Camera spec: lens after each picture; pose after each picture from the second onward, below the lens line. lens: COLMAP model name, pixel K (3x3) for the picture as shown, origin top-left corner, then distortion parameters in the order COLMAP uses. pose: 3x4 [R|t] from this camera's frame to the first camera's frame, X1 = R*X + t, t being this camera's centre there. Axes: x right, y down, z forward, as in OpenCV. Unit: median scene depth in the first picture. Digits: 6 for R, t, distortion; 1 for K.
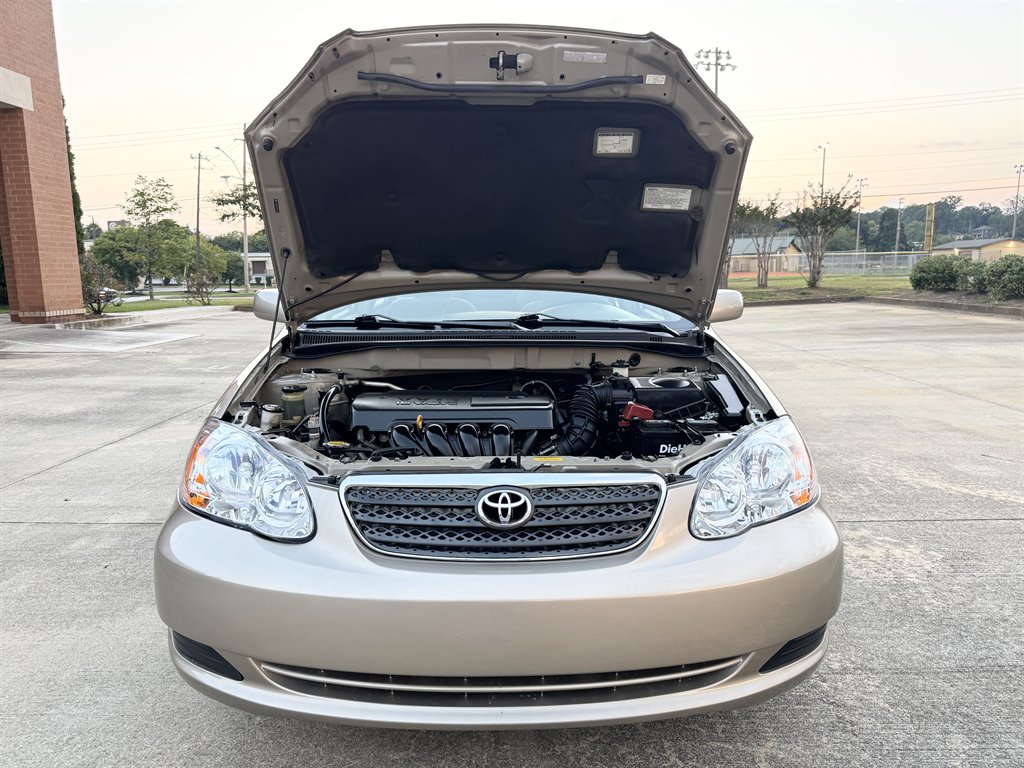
lens RADIAL K [[726.6, 0, 511.6], [0, 726.6, 381.8], [0, 0, 1]] dist [0.018034, -0.021733]
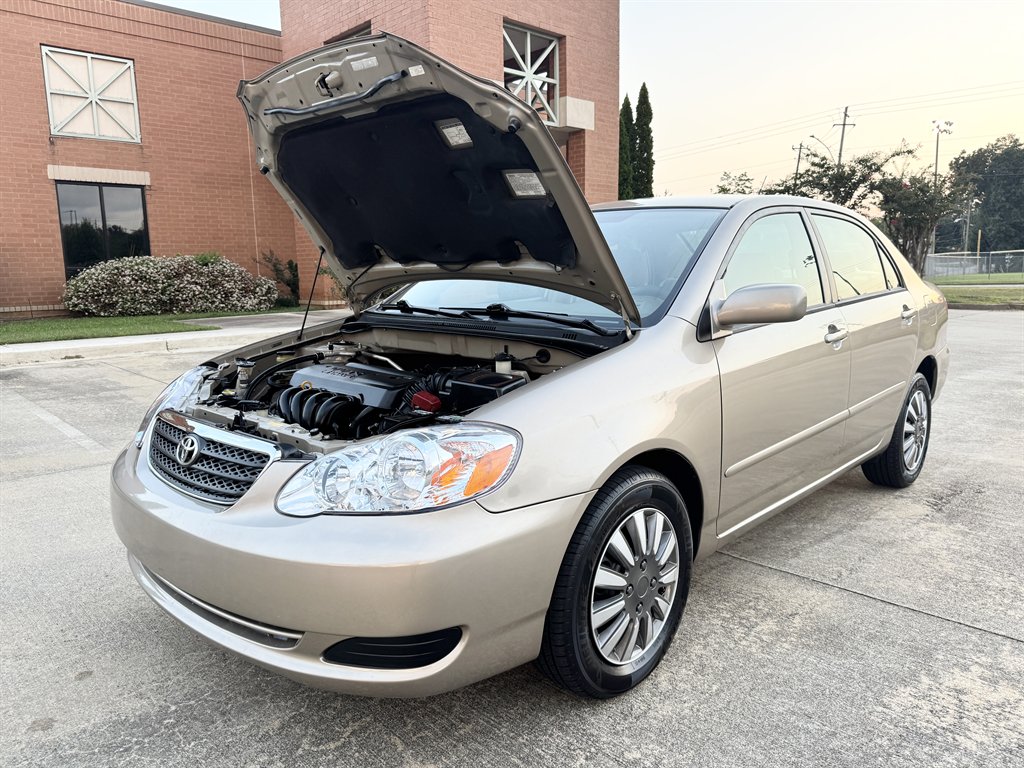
lens RADIAL K [[726.6, 0, 514.1], [0, 726.6, 378.9], [0, 0, 1]] dist [0.018034, -0.021733]
pose [[0.708490, 0.106828, -0.697588, 0.800993], [-0.099197, 0.993738, 0.051432, -0.045090], [0.698714, 0.032760, 0.714650, 0.301096]]
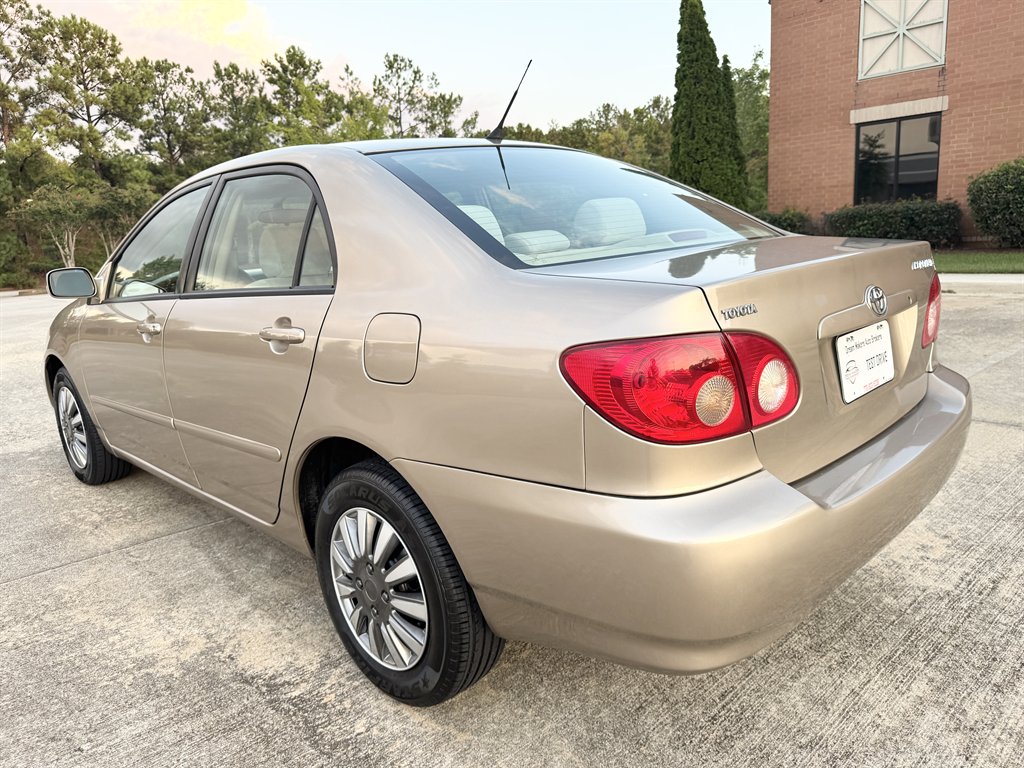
lens RADIAL K [[726.6, 0, 512.5], [0, 726.6, 386.5], [0, 0, 1]] dist [0.018034, -0.021733]
pose [[-0.724771, 0.192120, -0.661662, 0.676984], [-0.040146, 0.946929, 0.318925, -0.400235], [0.687819, 0.257710, -0.678594, 2.699005]]
